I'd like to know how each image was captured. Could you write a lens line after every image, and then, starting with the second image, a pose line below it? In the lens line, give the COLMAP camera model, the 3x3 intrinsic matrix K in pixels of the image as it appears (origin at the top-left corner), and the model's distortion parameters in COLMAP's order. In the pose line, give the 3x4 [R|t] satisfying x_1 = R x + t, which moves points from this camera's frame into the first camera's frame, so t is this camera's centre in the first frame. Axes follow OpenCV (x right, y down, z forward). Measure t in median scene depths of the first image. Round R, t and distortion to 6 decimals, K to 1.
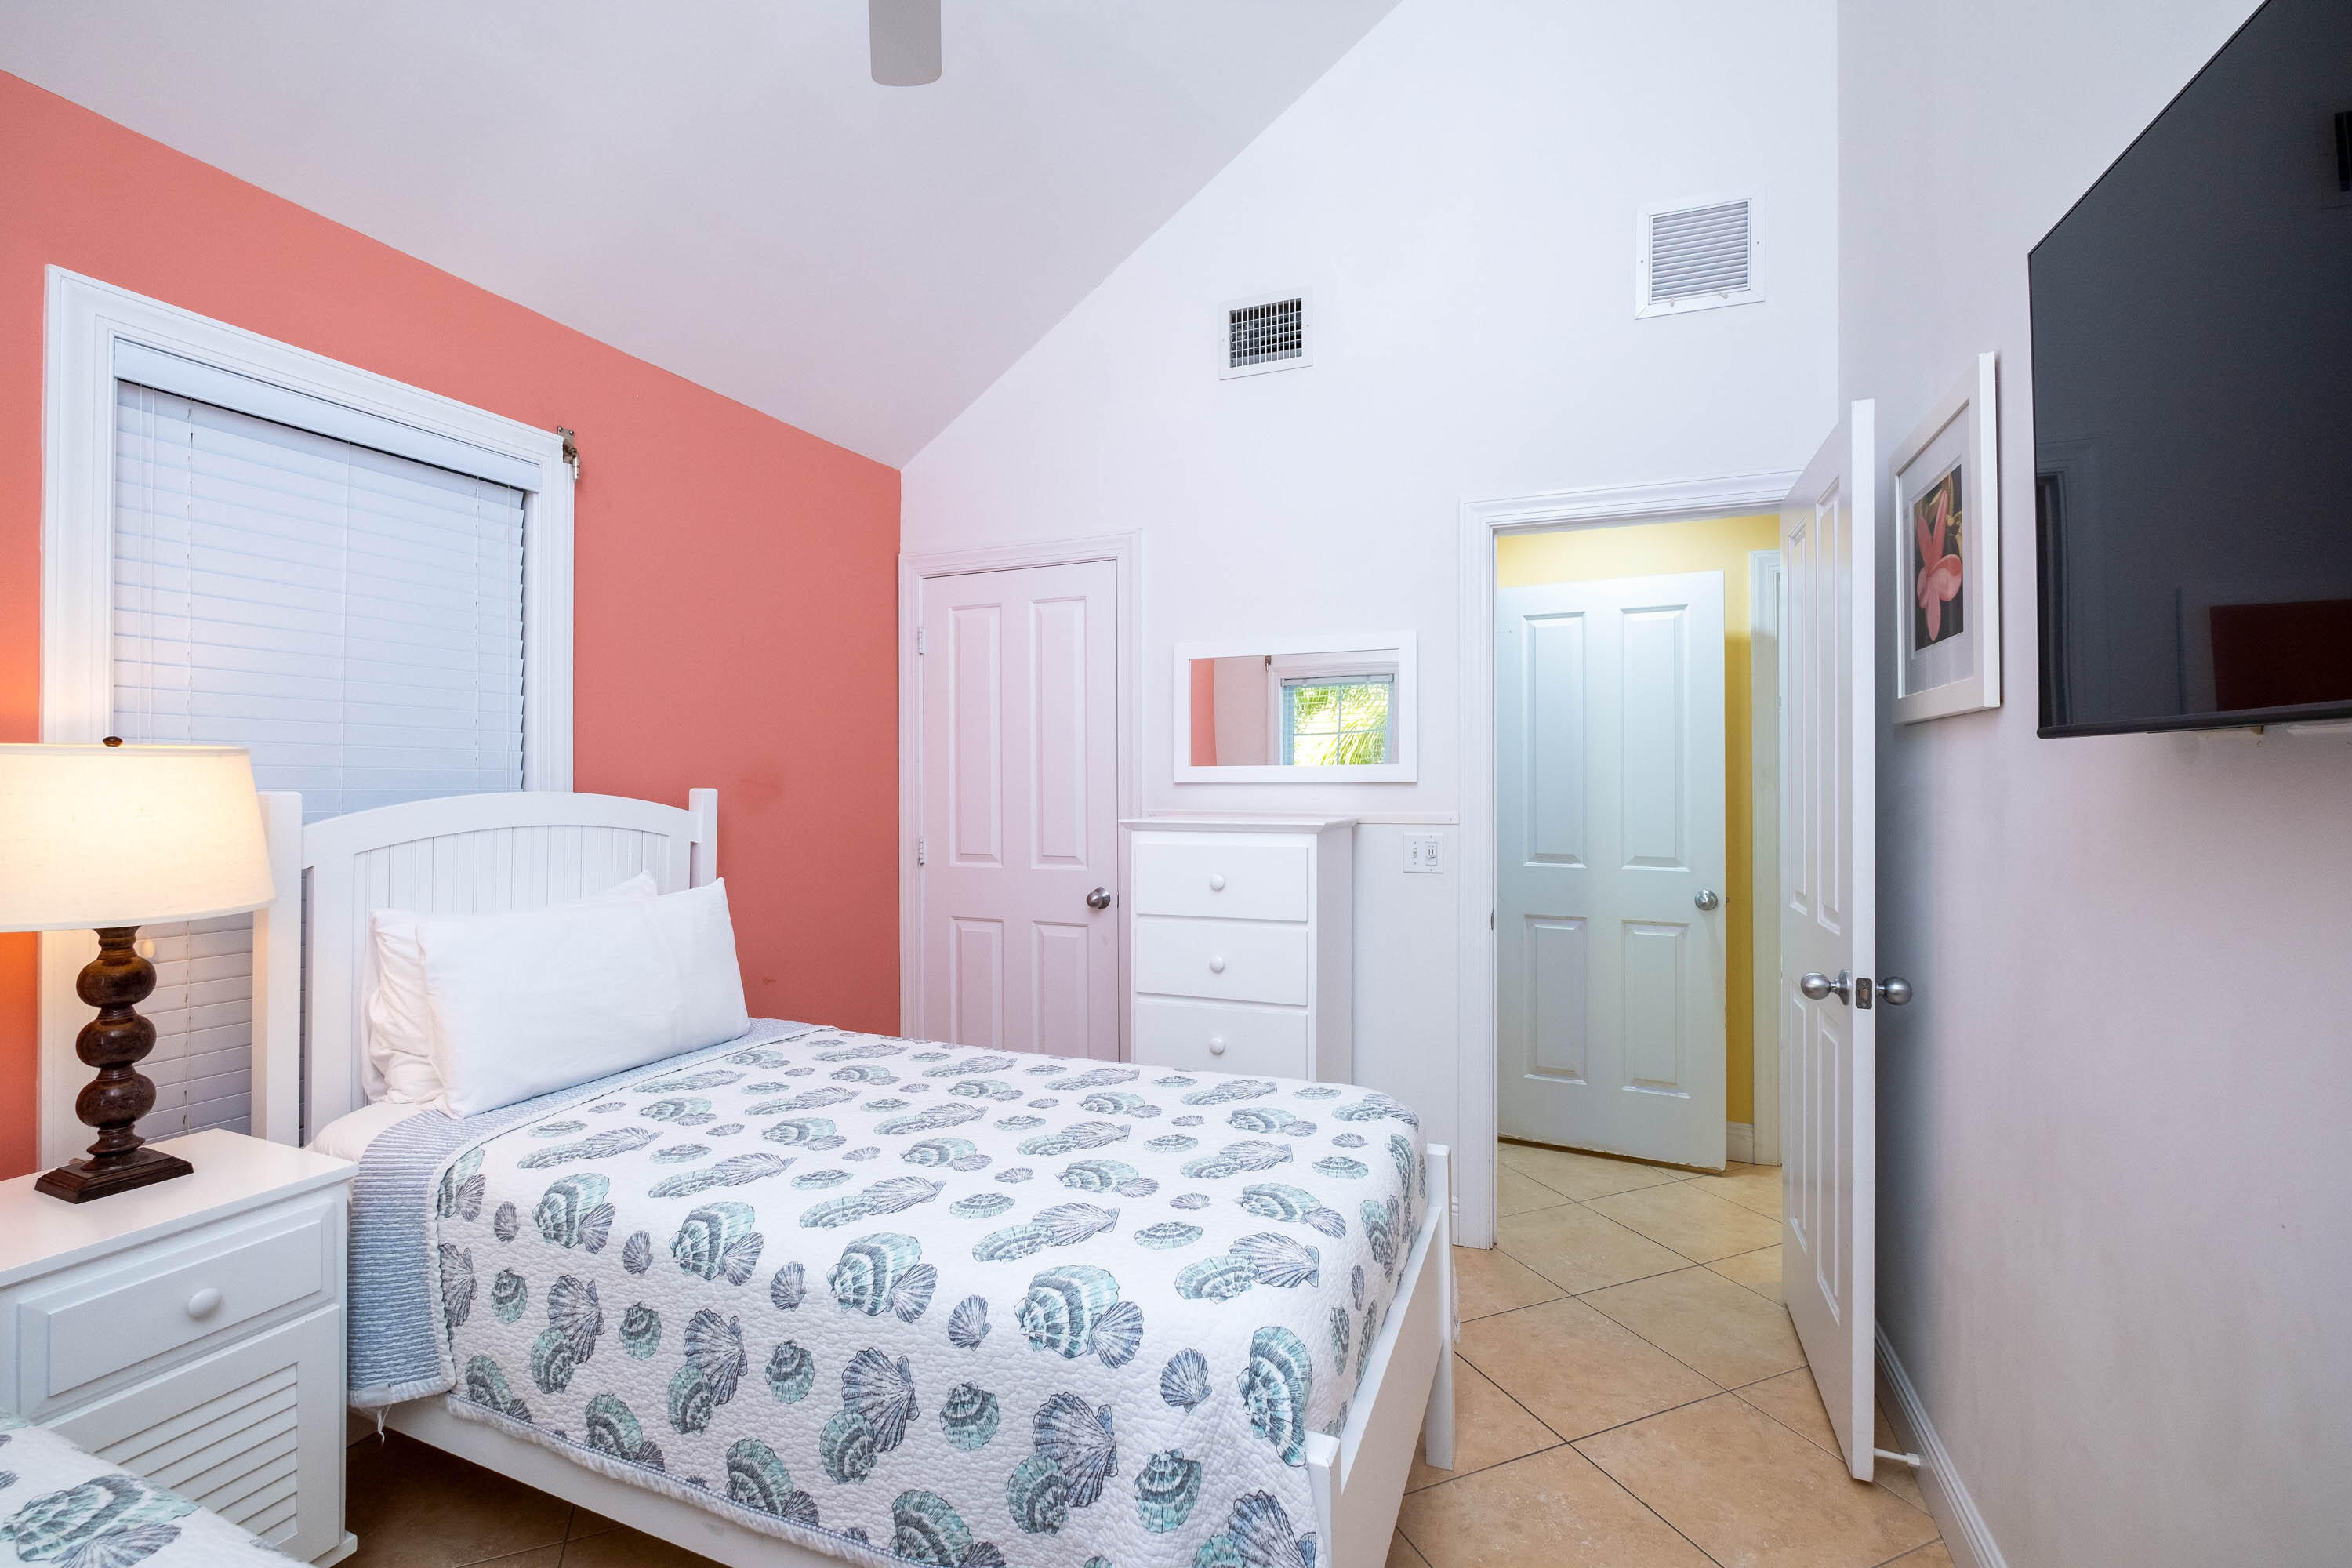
lens RADIAL K [[1020.9, 0, 1169.4], [0, 1020.9, 751.1], [0, 0, 1]] dist [-0.007739, -0.000339]
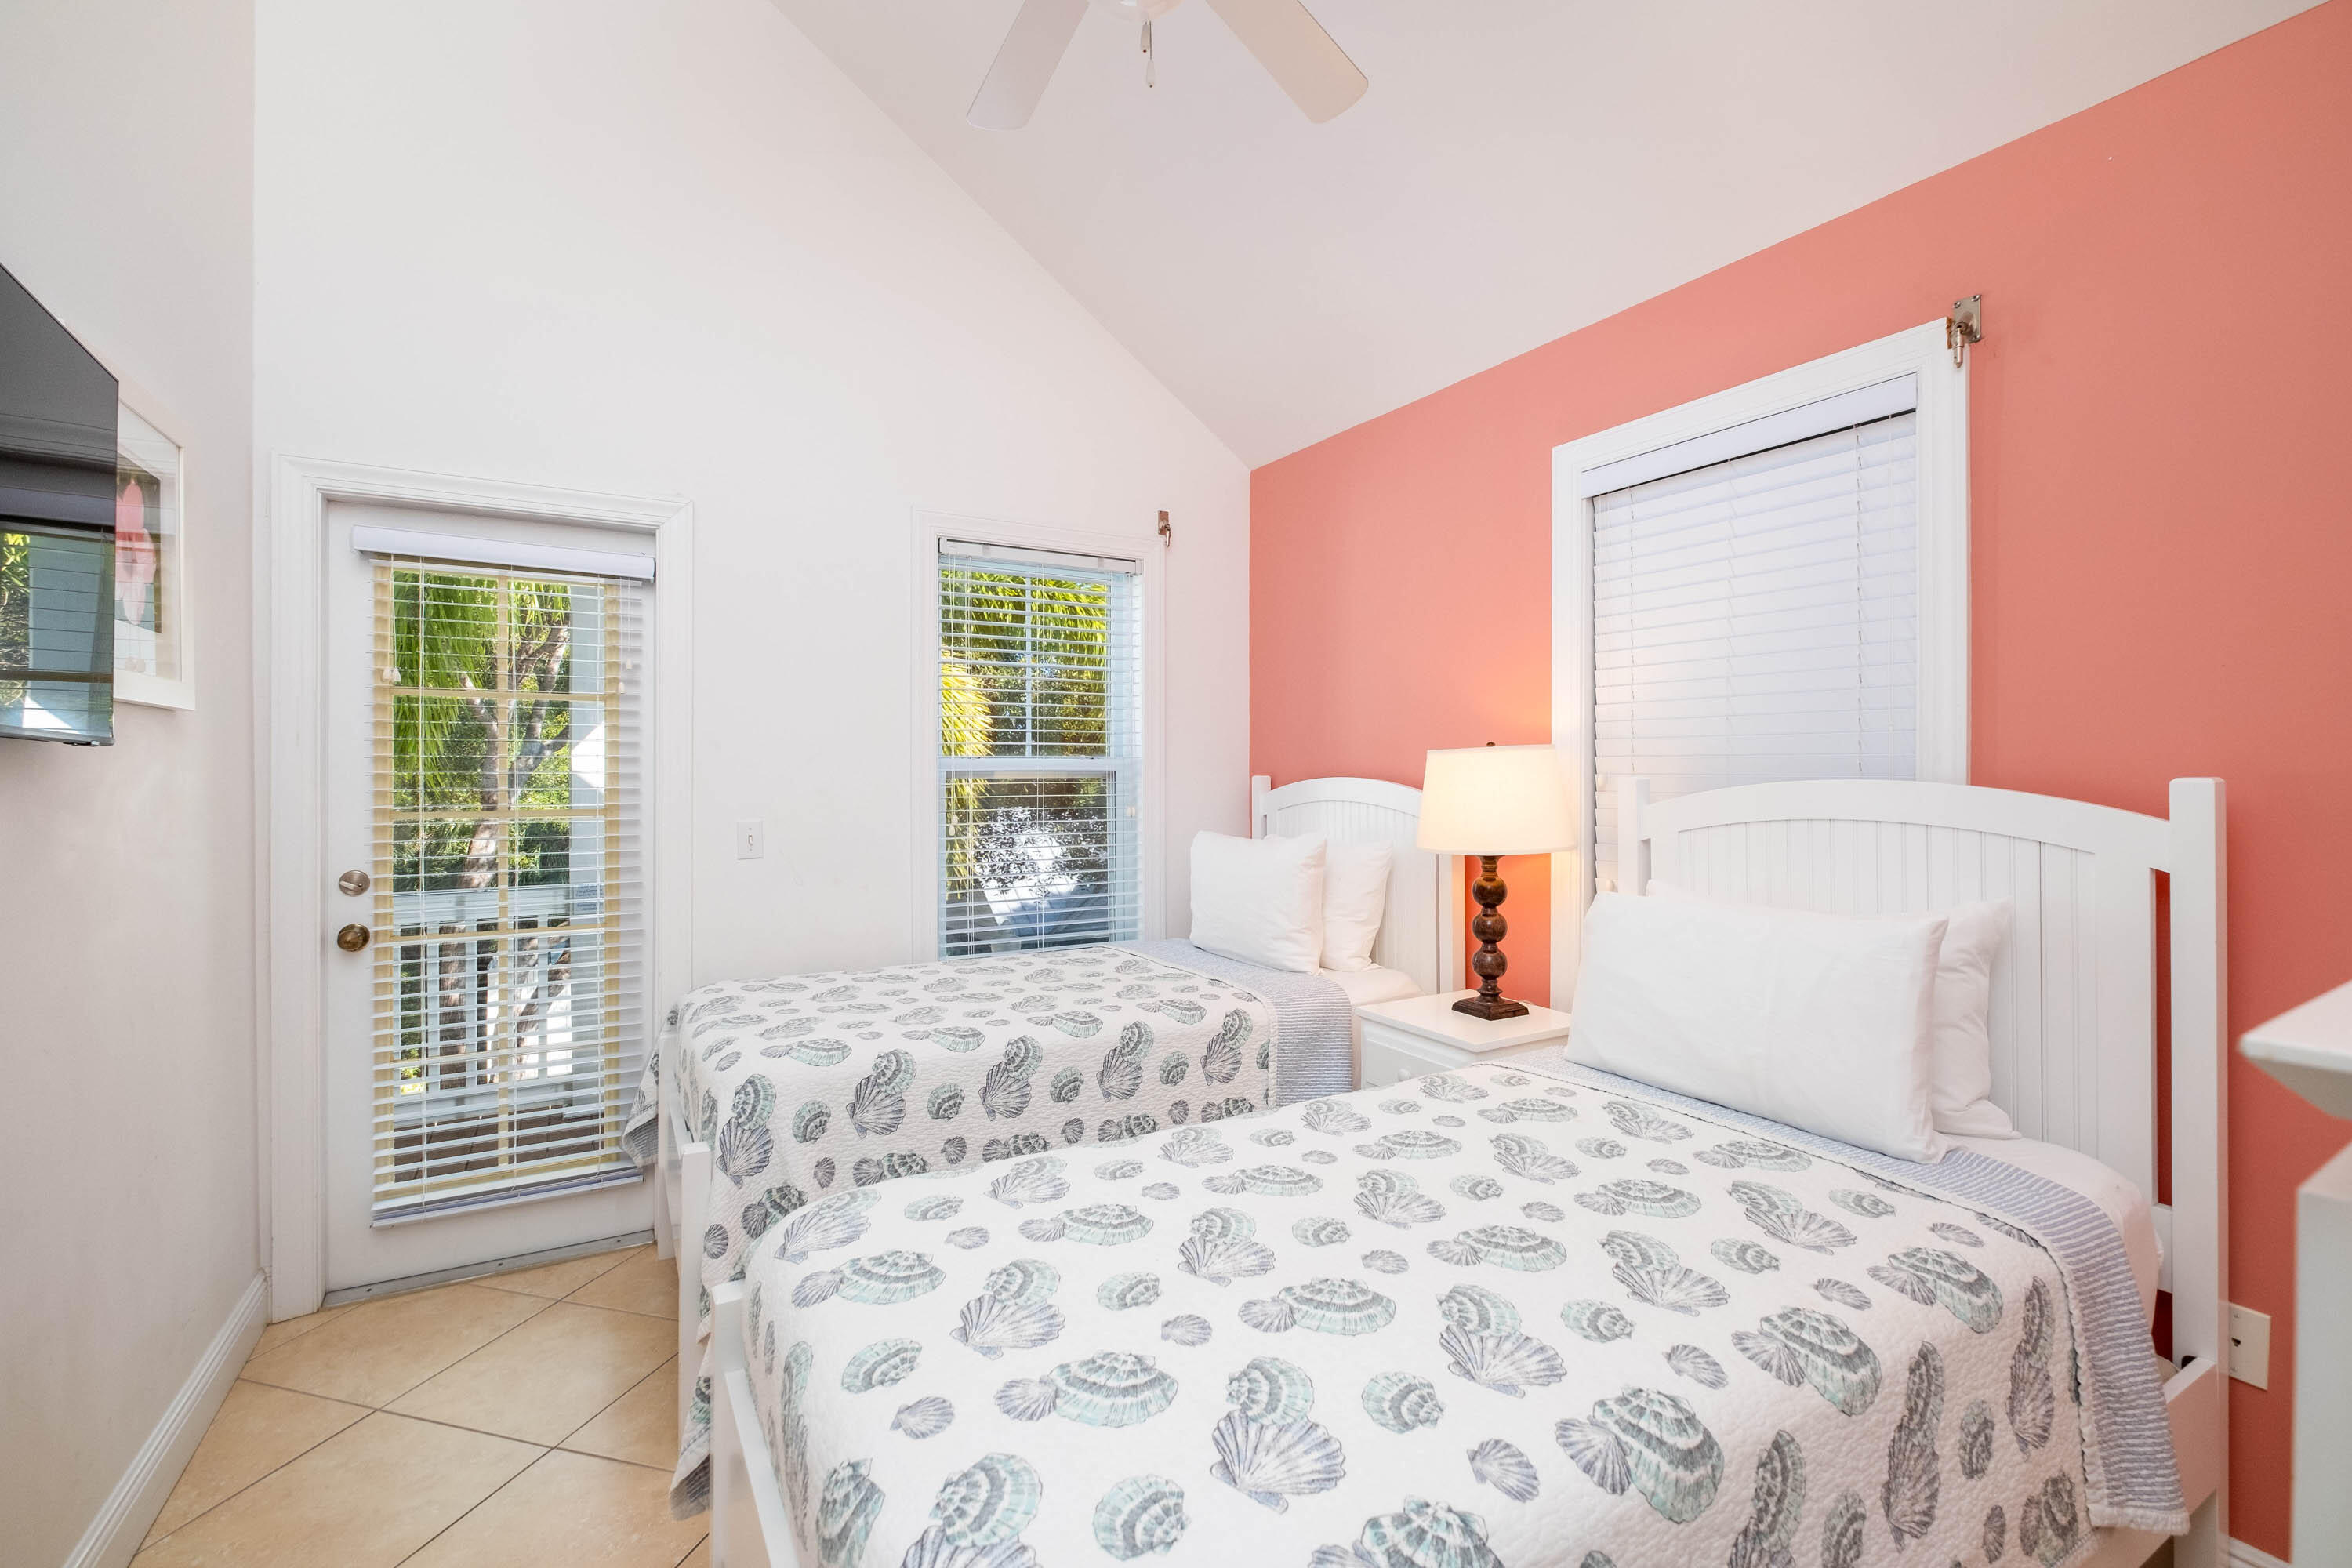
lens RADIAL K [[1020.9, 0, 1169.4], [0, 1020.9, 751.1], [0, 0, 1]] dist [-0.007739, -0.000339]
pose [[-0.599402, -0.015076, -0.800306, 0.502052], [0.020683, 0.999197, -0.034313, 0.040866], [0.800181, -0.037121, -0.598608, 1.336488]]
